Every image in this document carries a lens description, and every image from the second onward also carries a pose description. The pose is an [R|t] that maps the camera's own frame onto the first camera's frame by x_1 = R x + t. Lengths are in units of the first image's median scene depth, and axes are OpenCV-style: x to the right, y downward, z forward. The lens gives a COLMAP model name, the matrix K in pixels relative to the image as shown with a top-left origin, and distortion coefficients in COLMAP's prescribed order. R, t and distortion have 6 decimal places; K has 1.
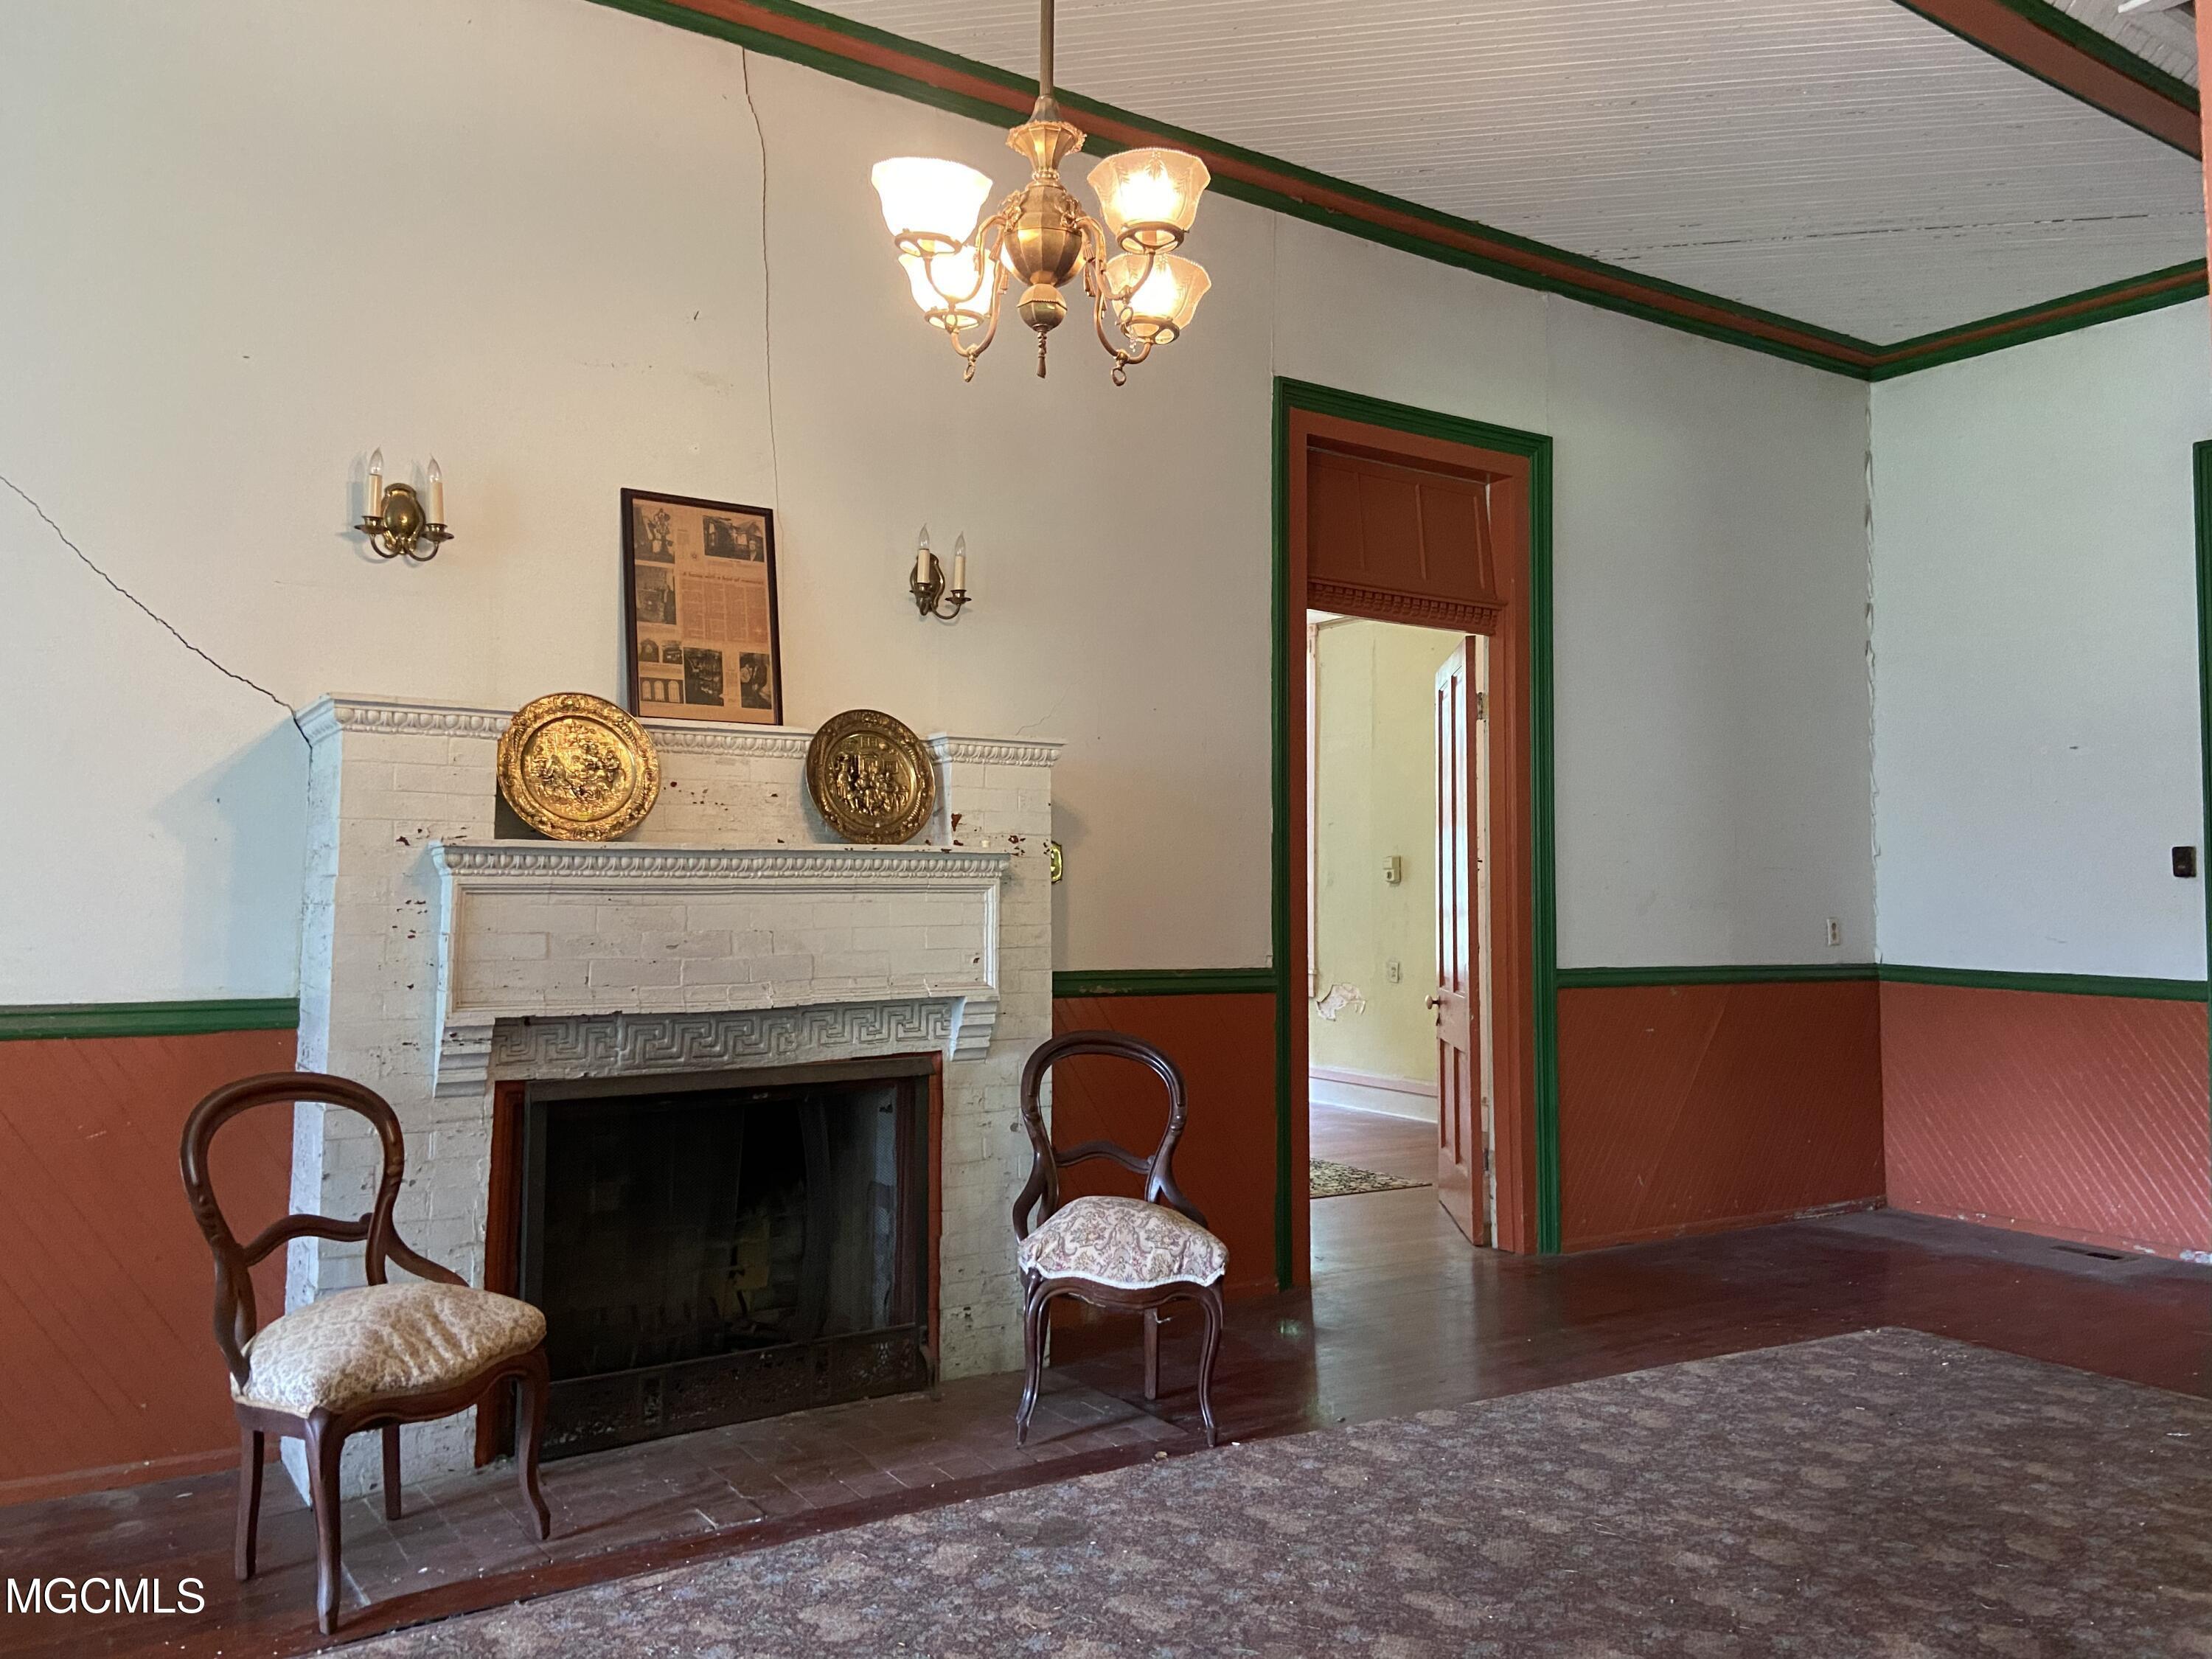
lens RADIAL K [[1658.2, 0, 1103.2], [0, 1658.2, 800.1], [0, 0, 1]] dist [0.112507, -0.138560]
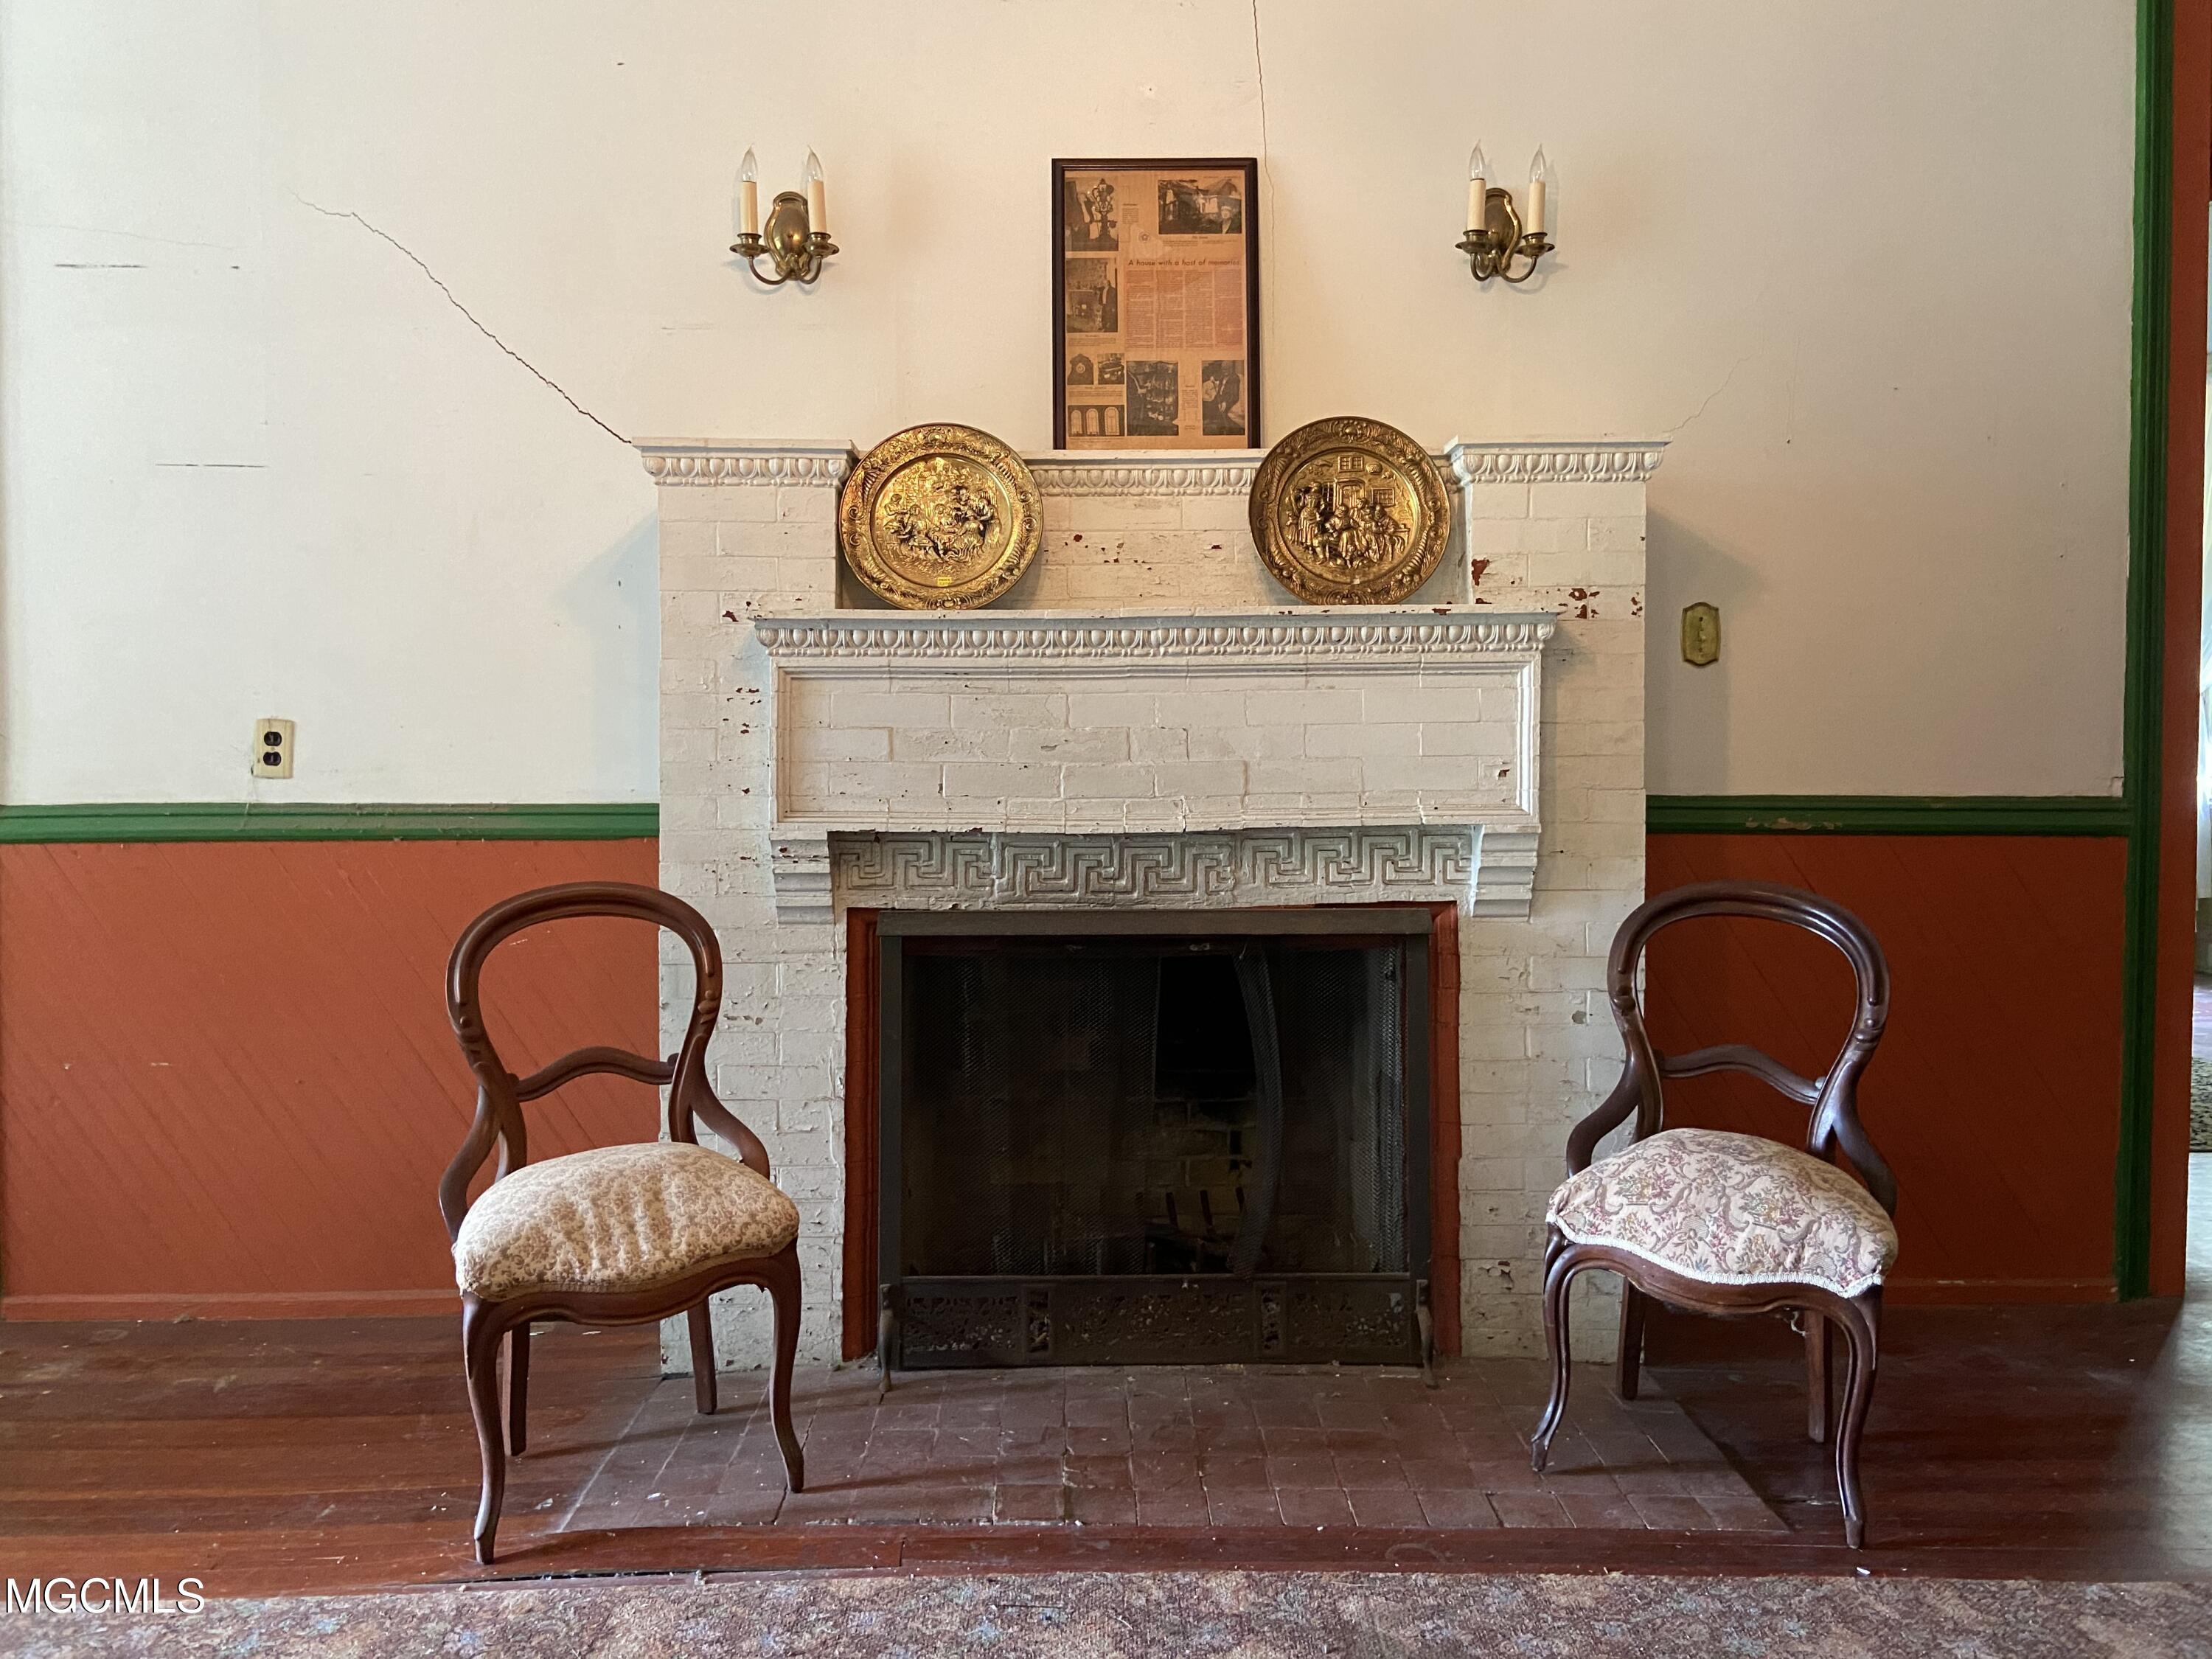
lens RADIAL K [[1658.2, 0, 1103.2], [0, 1658.2, 800.1], [0, 0, 1]] dist [0.112507, -0.138560]
pose [[0.842193, 0.014948, -0.538968, 0.166220], [0.037597, 0.995554, 0.086361, 0.045202], [0.537863, -0.092996, 0.837887, 0.360465]]
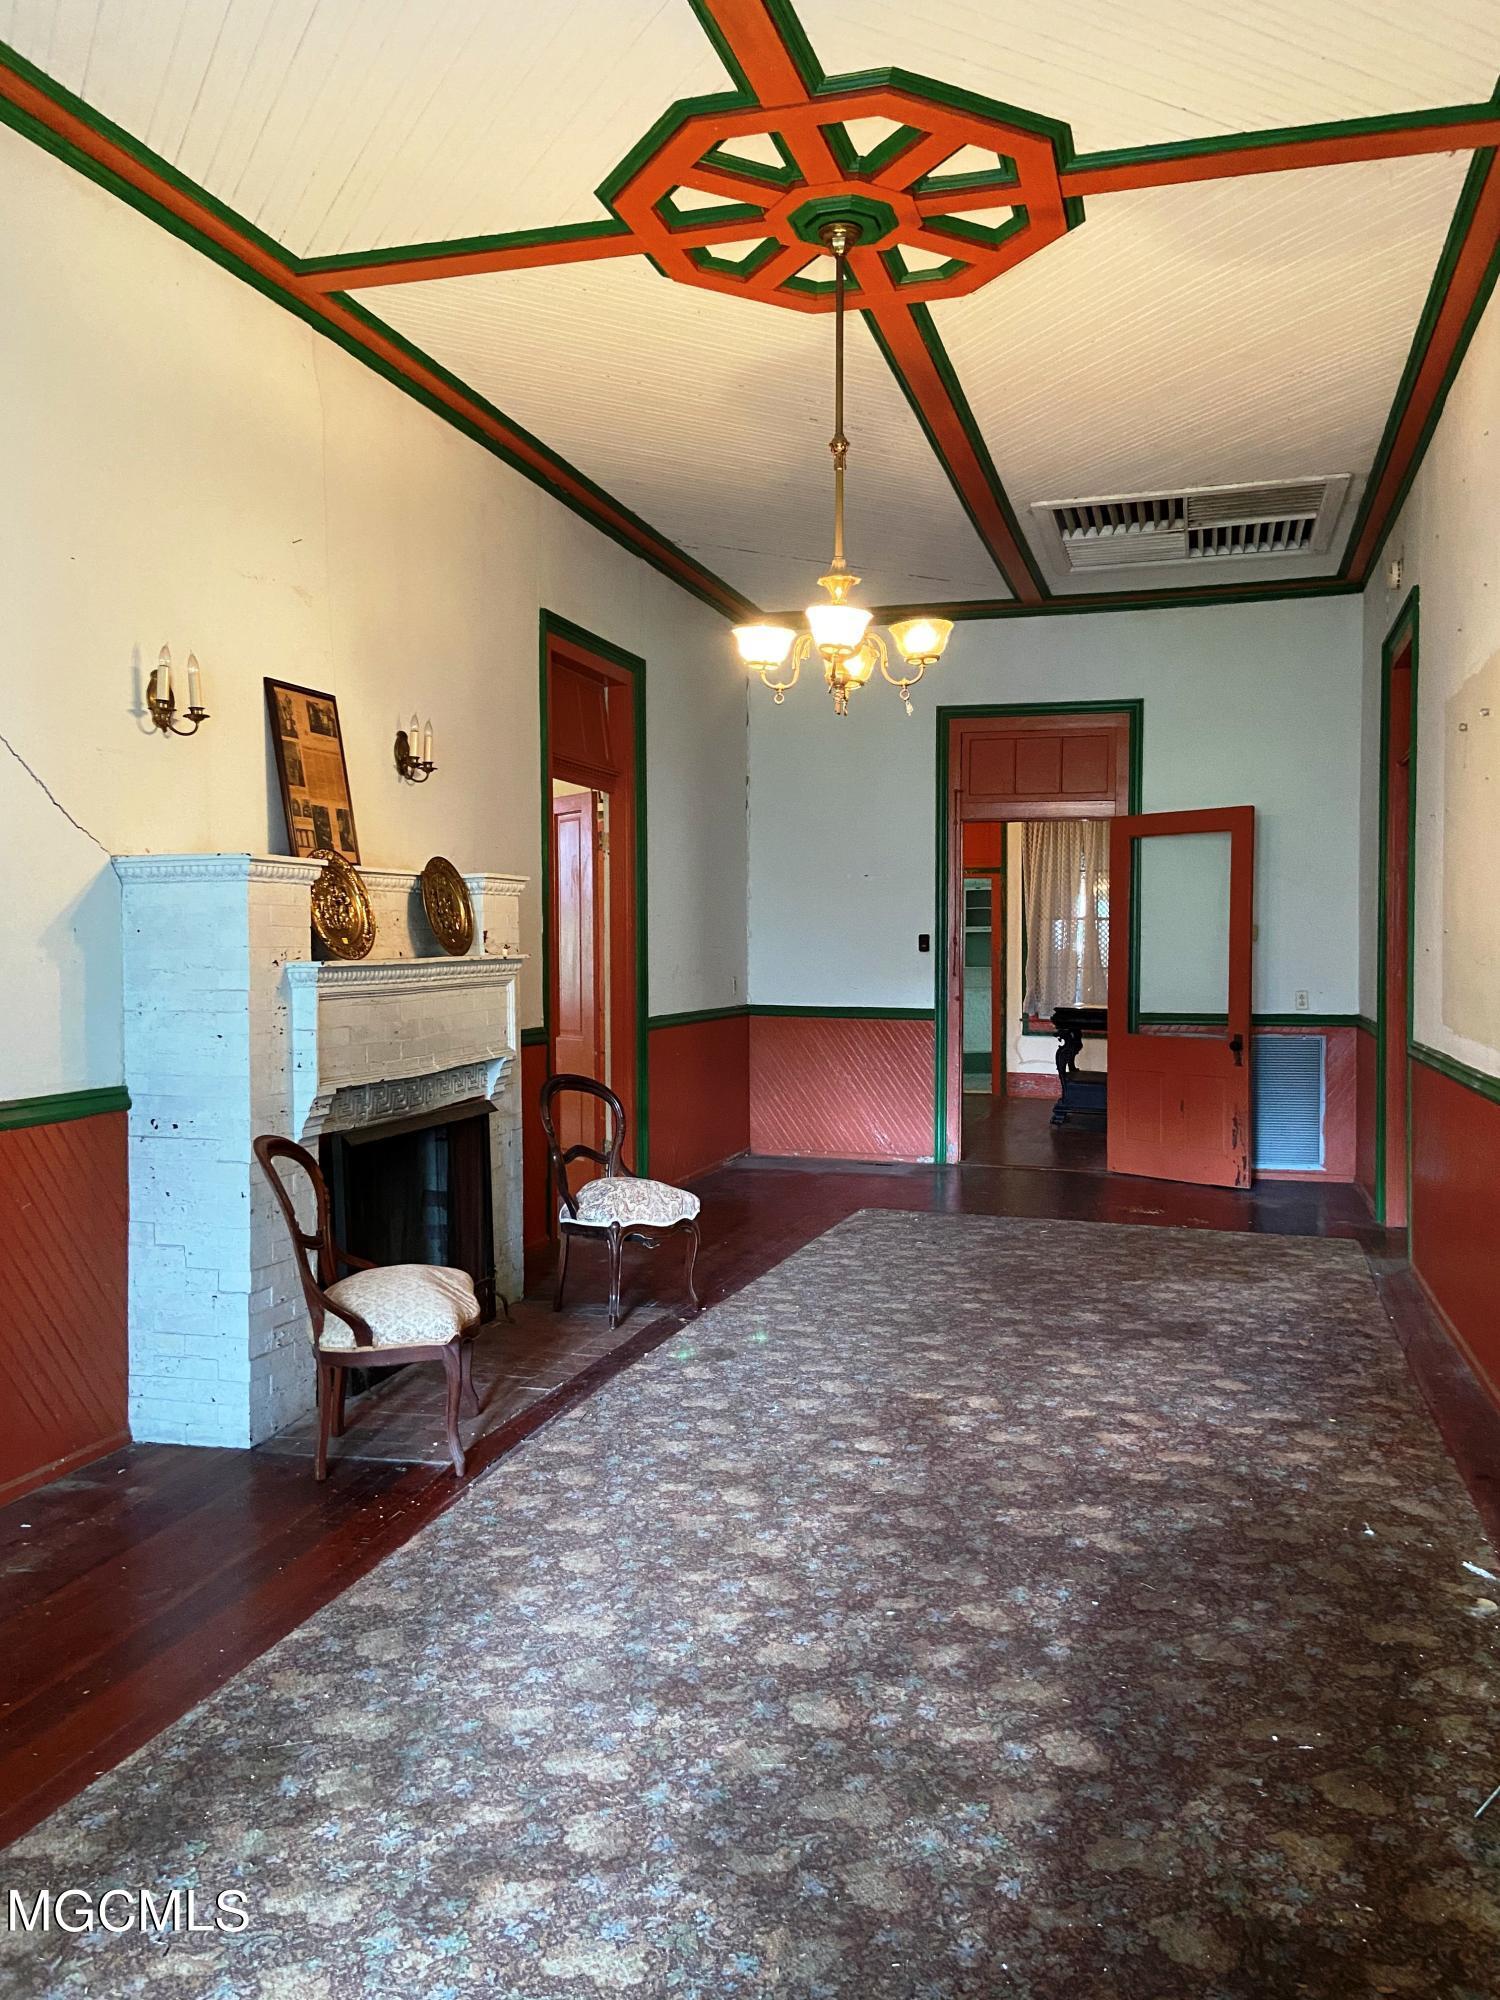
lens RADIAL K [[1506.3, 0, 747.3], [0, 1506.3, 996.8], [0, 0, 1]] dist [0.108683, -0.136533]
pose [[0.767120, -0.033696, 0.640618, -0.814273], [-0.026699, 0.996077, 0.084364, -0.055171], [-0.640948, -0.081821, 0.763211, -0.152800]]
